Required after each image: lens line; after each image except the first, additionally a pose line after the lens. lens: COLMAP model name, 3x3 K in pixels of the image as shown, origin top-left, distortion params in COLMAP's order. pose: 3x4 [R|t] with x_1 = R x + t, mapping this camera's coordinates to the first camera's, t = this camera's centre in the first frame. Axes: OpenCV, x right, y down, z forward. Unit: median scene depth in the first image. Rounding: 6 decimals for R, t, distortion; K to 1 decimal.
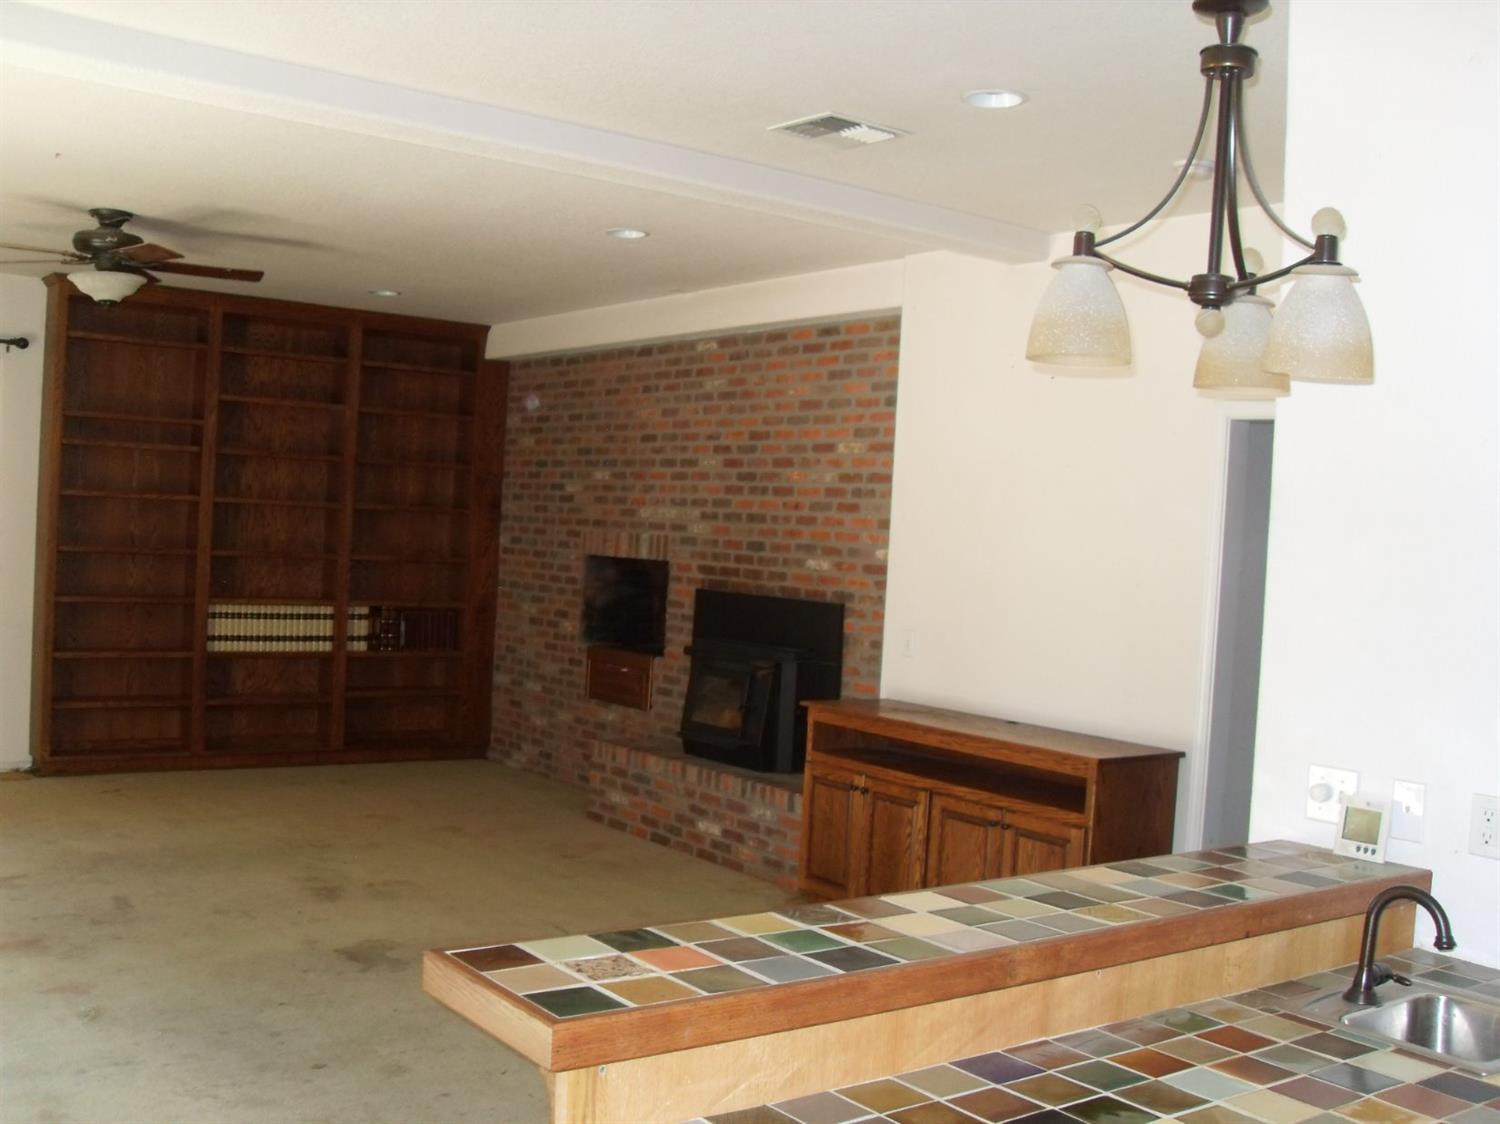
lens RADIAL K [[1569.7, 0, 750.0], [0, 1569.7, 562.0], [0, 0, 1]] dist [-0.152701, 0.025794]
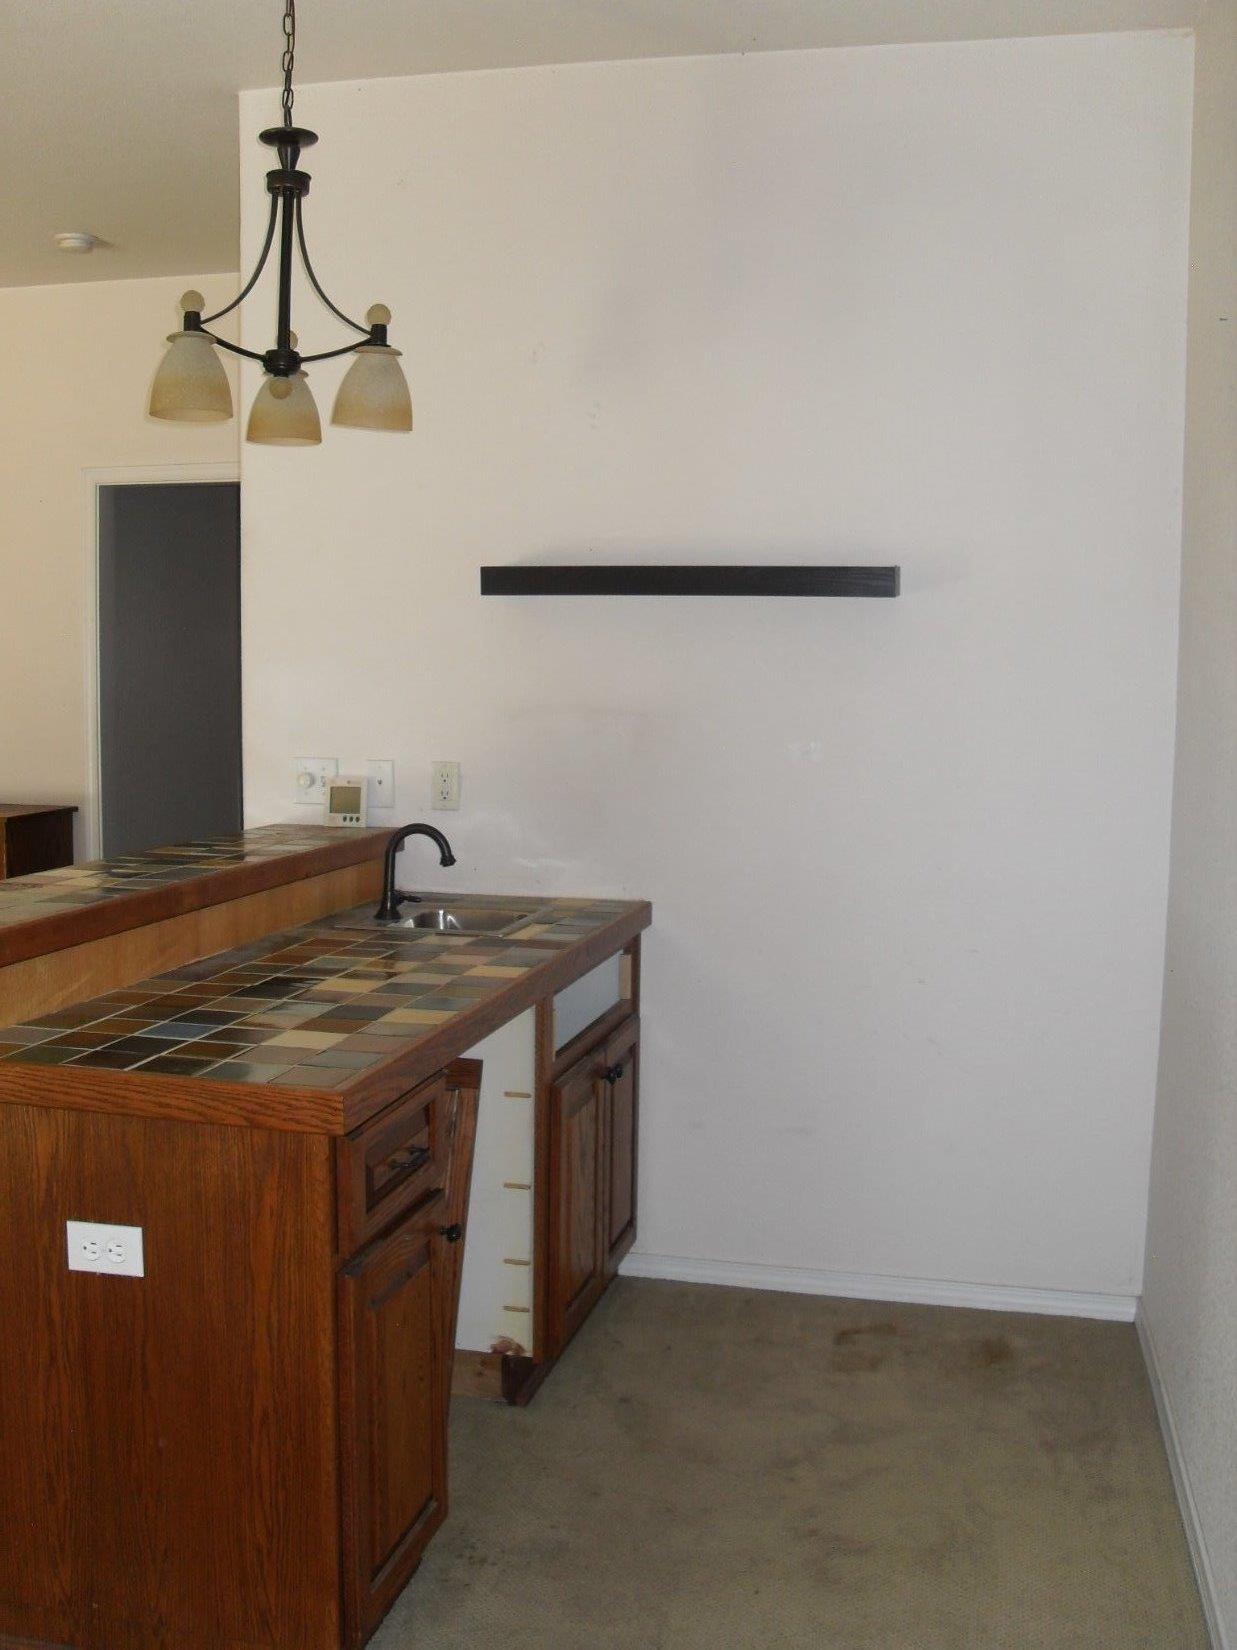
lens RADIAL K [[1726.7, 0, 618.5], [0, 1726.7, 825.0], [0, 0, 1]] dist [-0.152701, 0.025794]
pose [[0.760268, -0.104887, 0.641086, -0.432866], [0.046438, 0.993129, 0.107412, 0.068093], [-0.647947, -0.051891, 0.759915, -0.278240]]
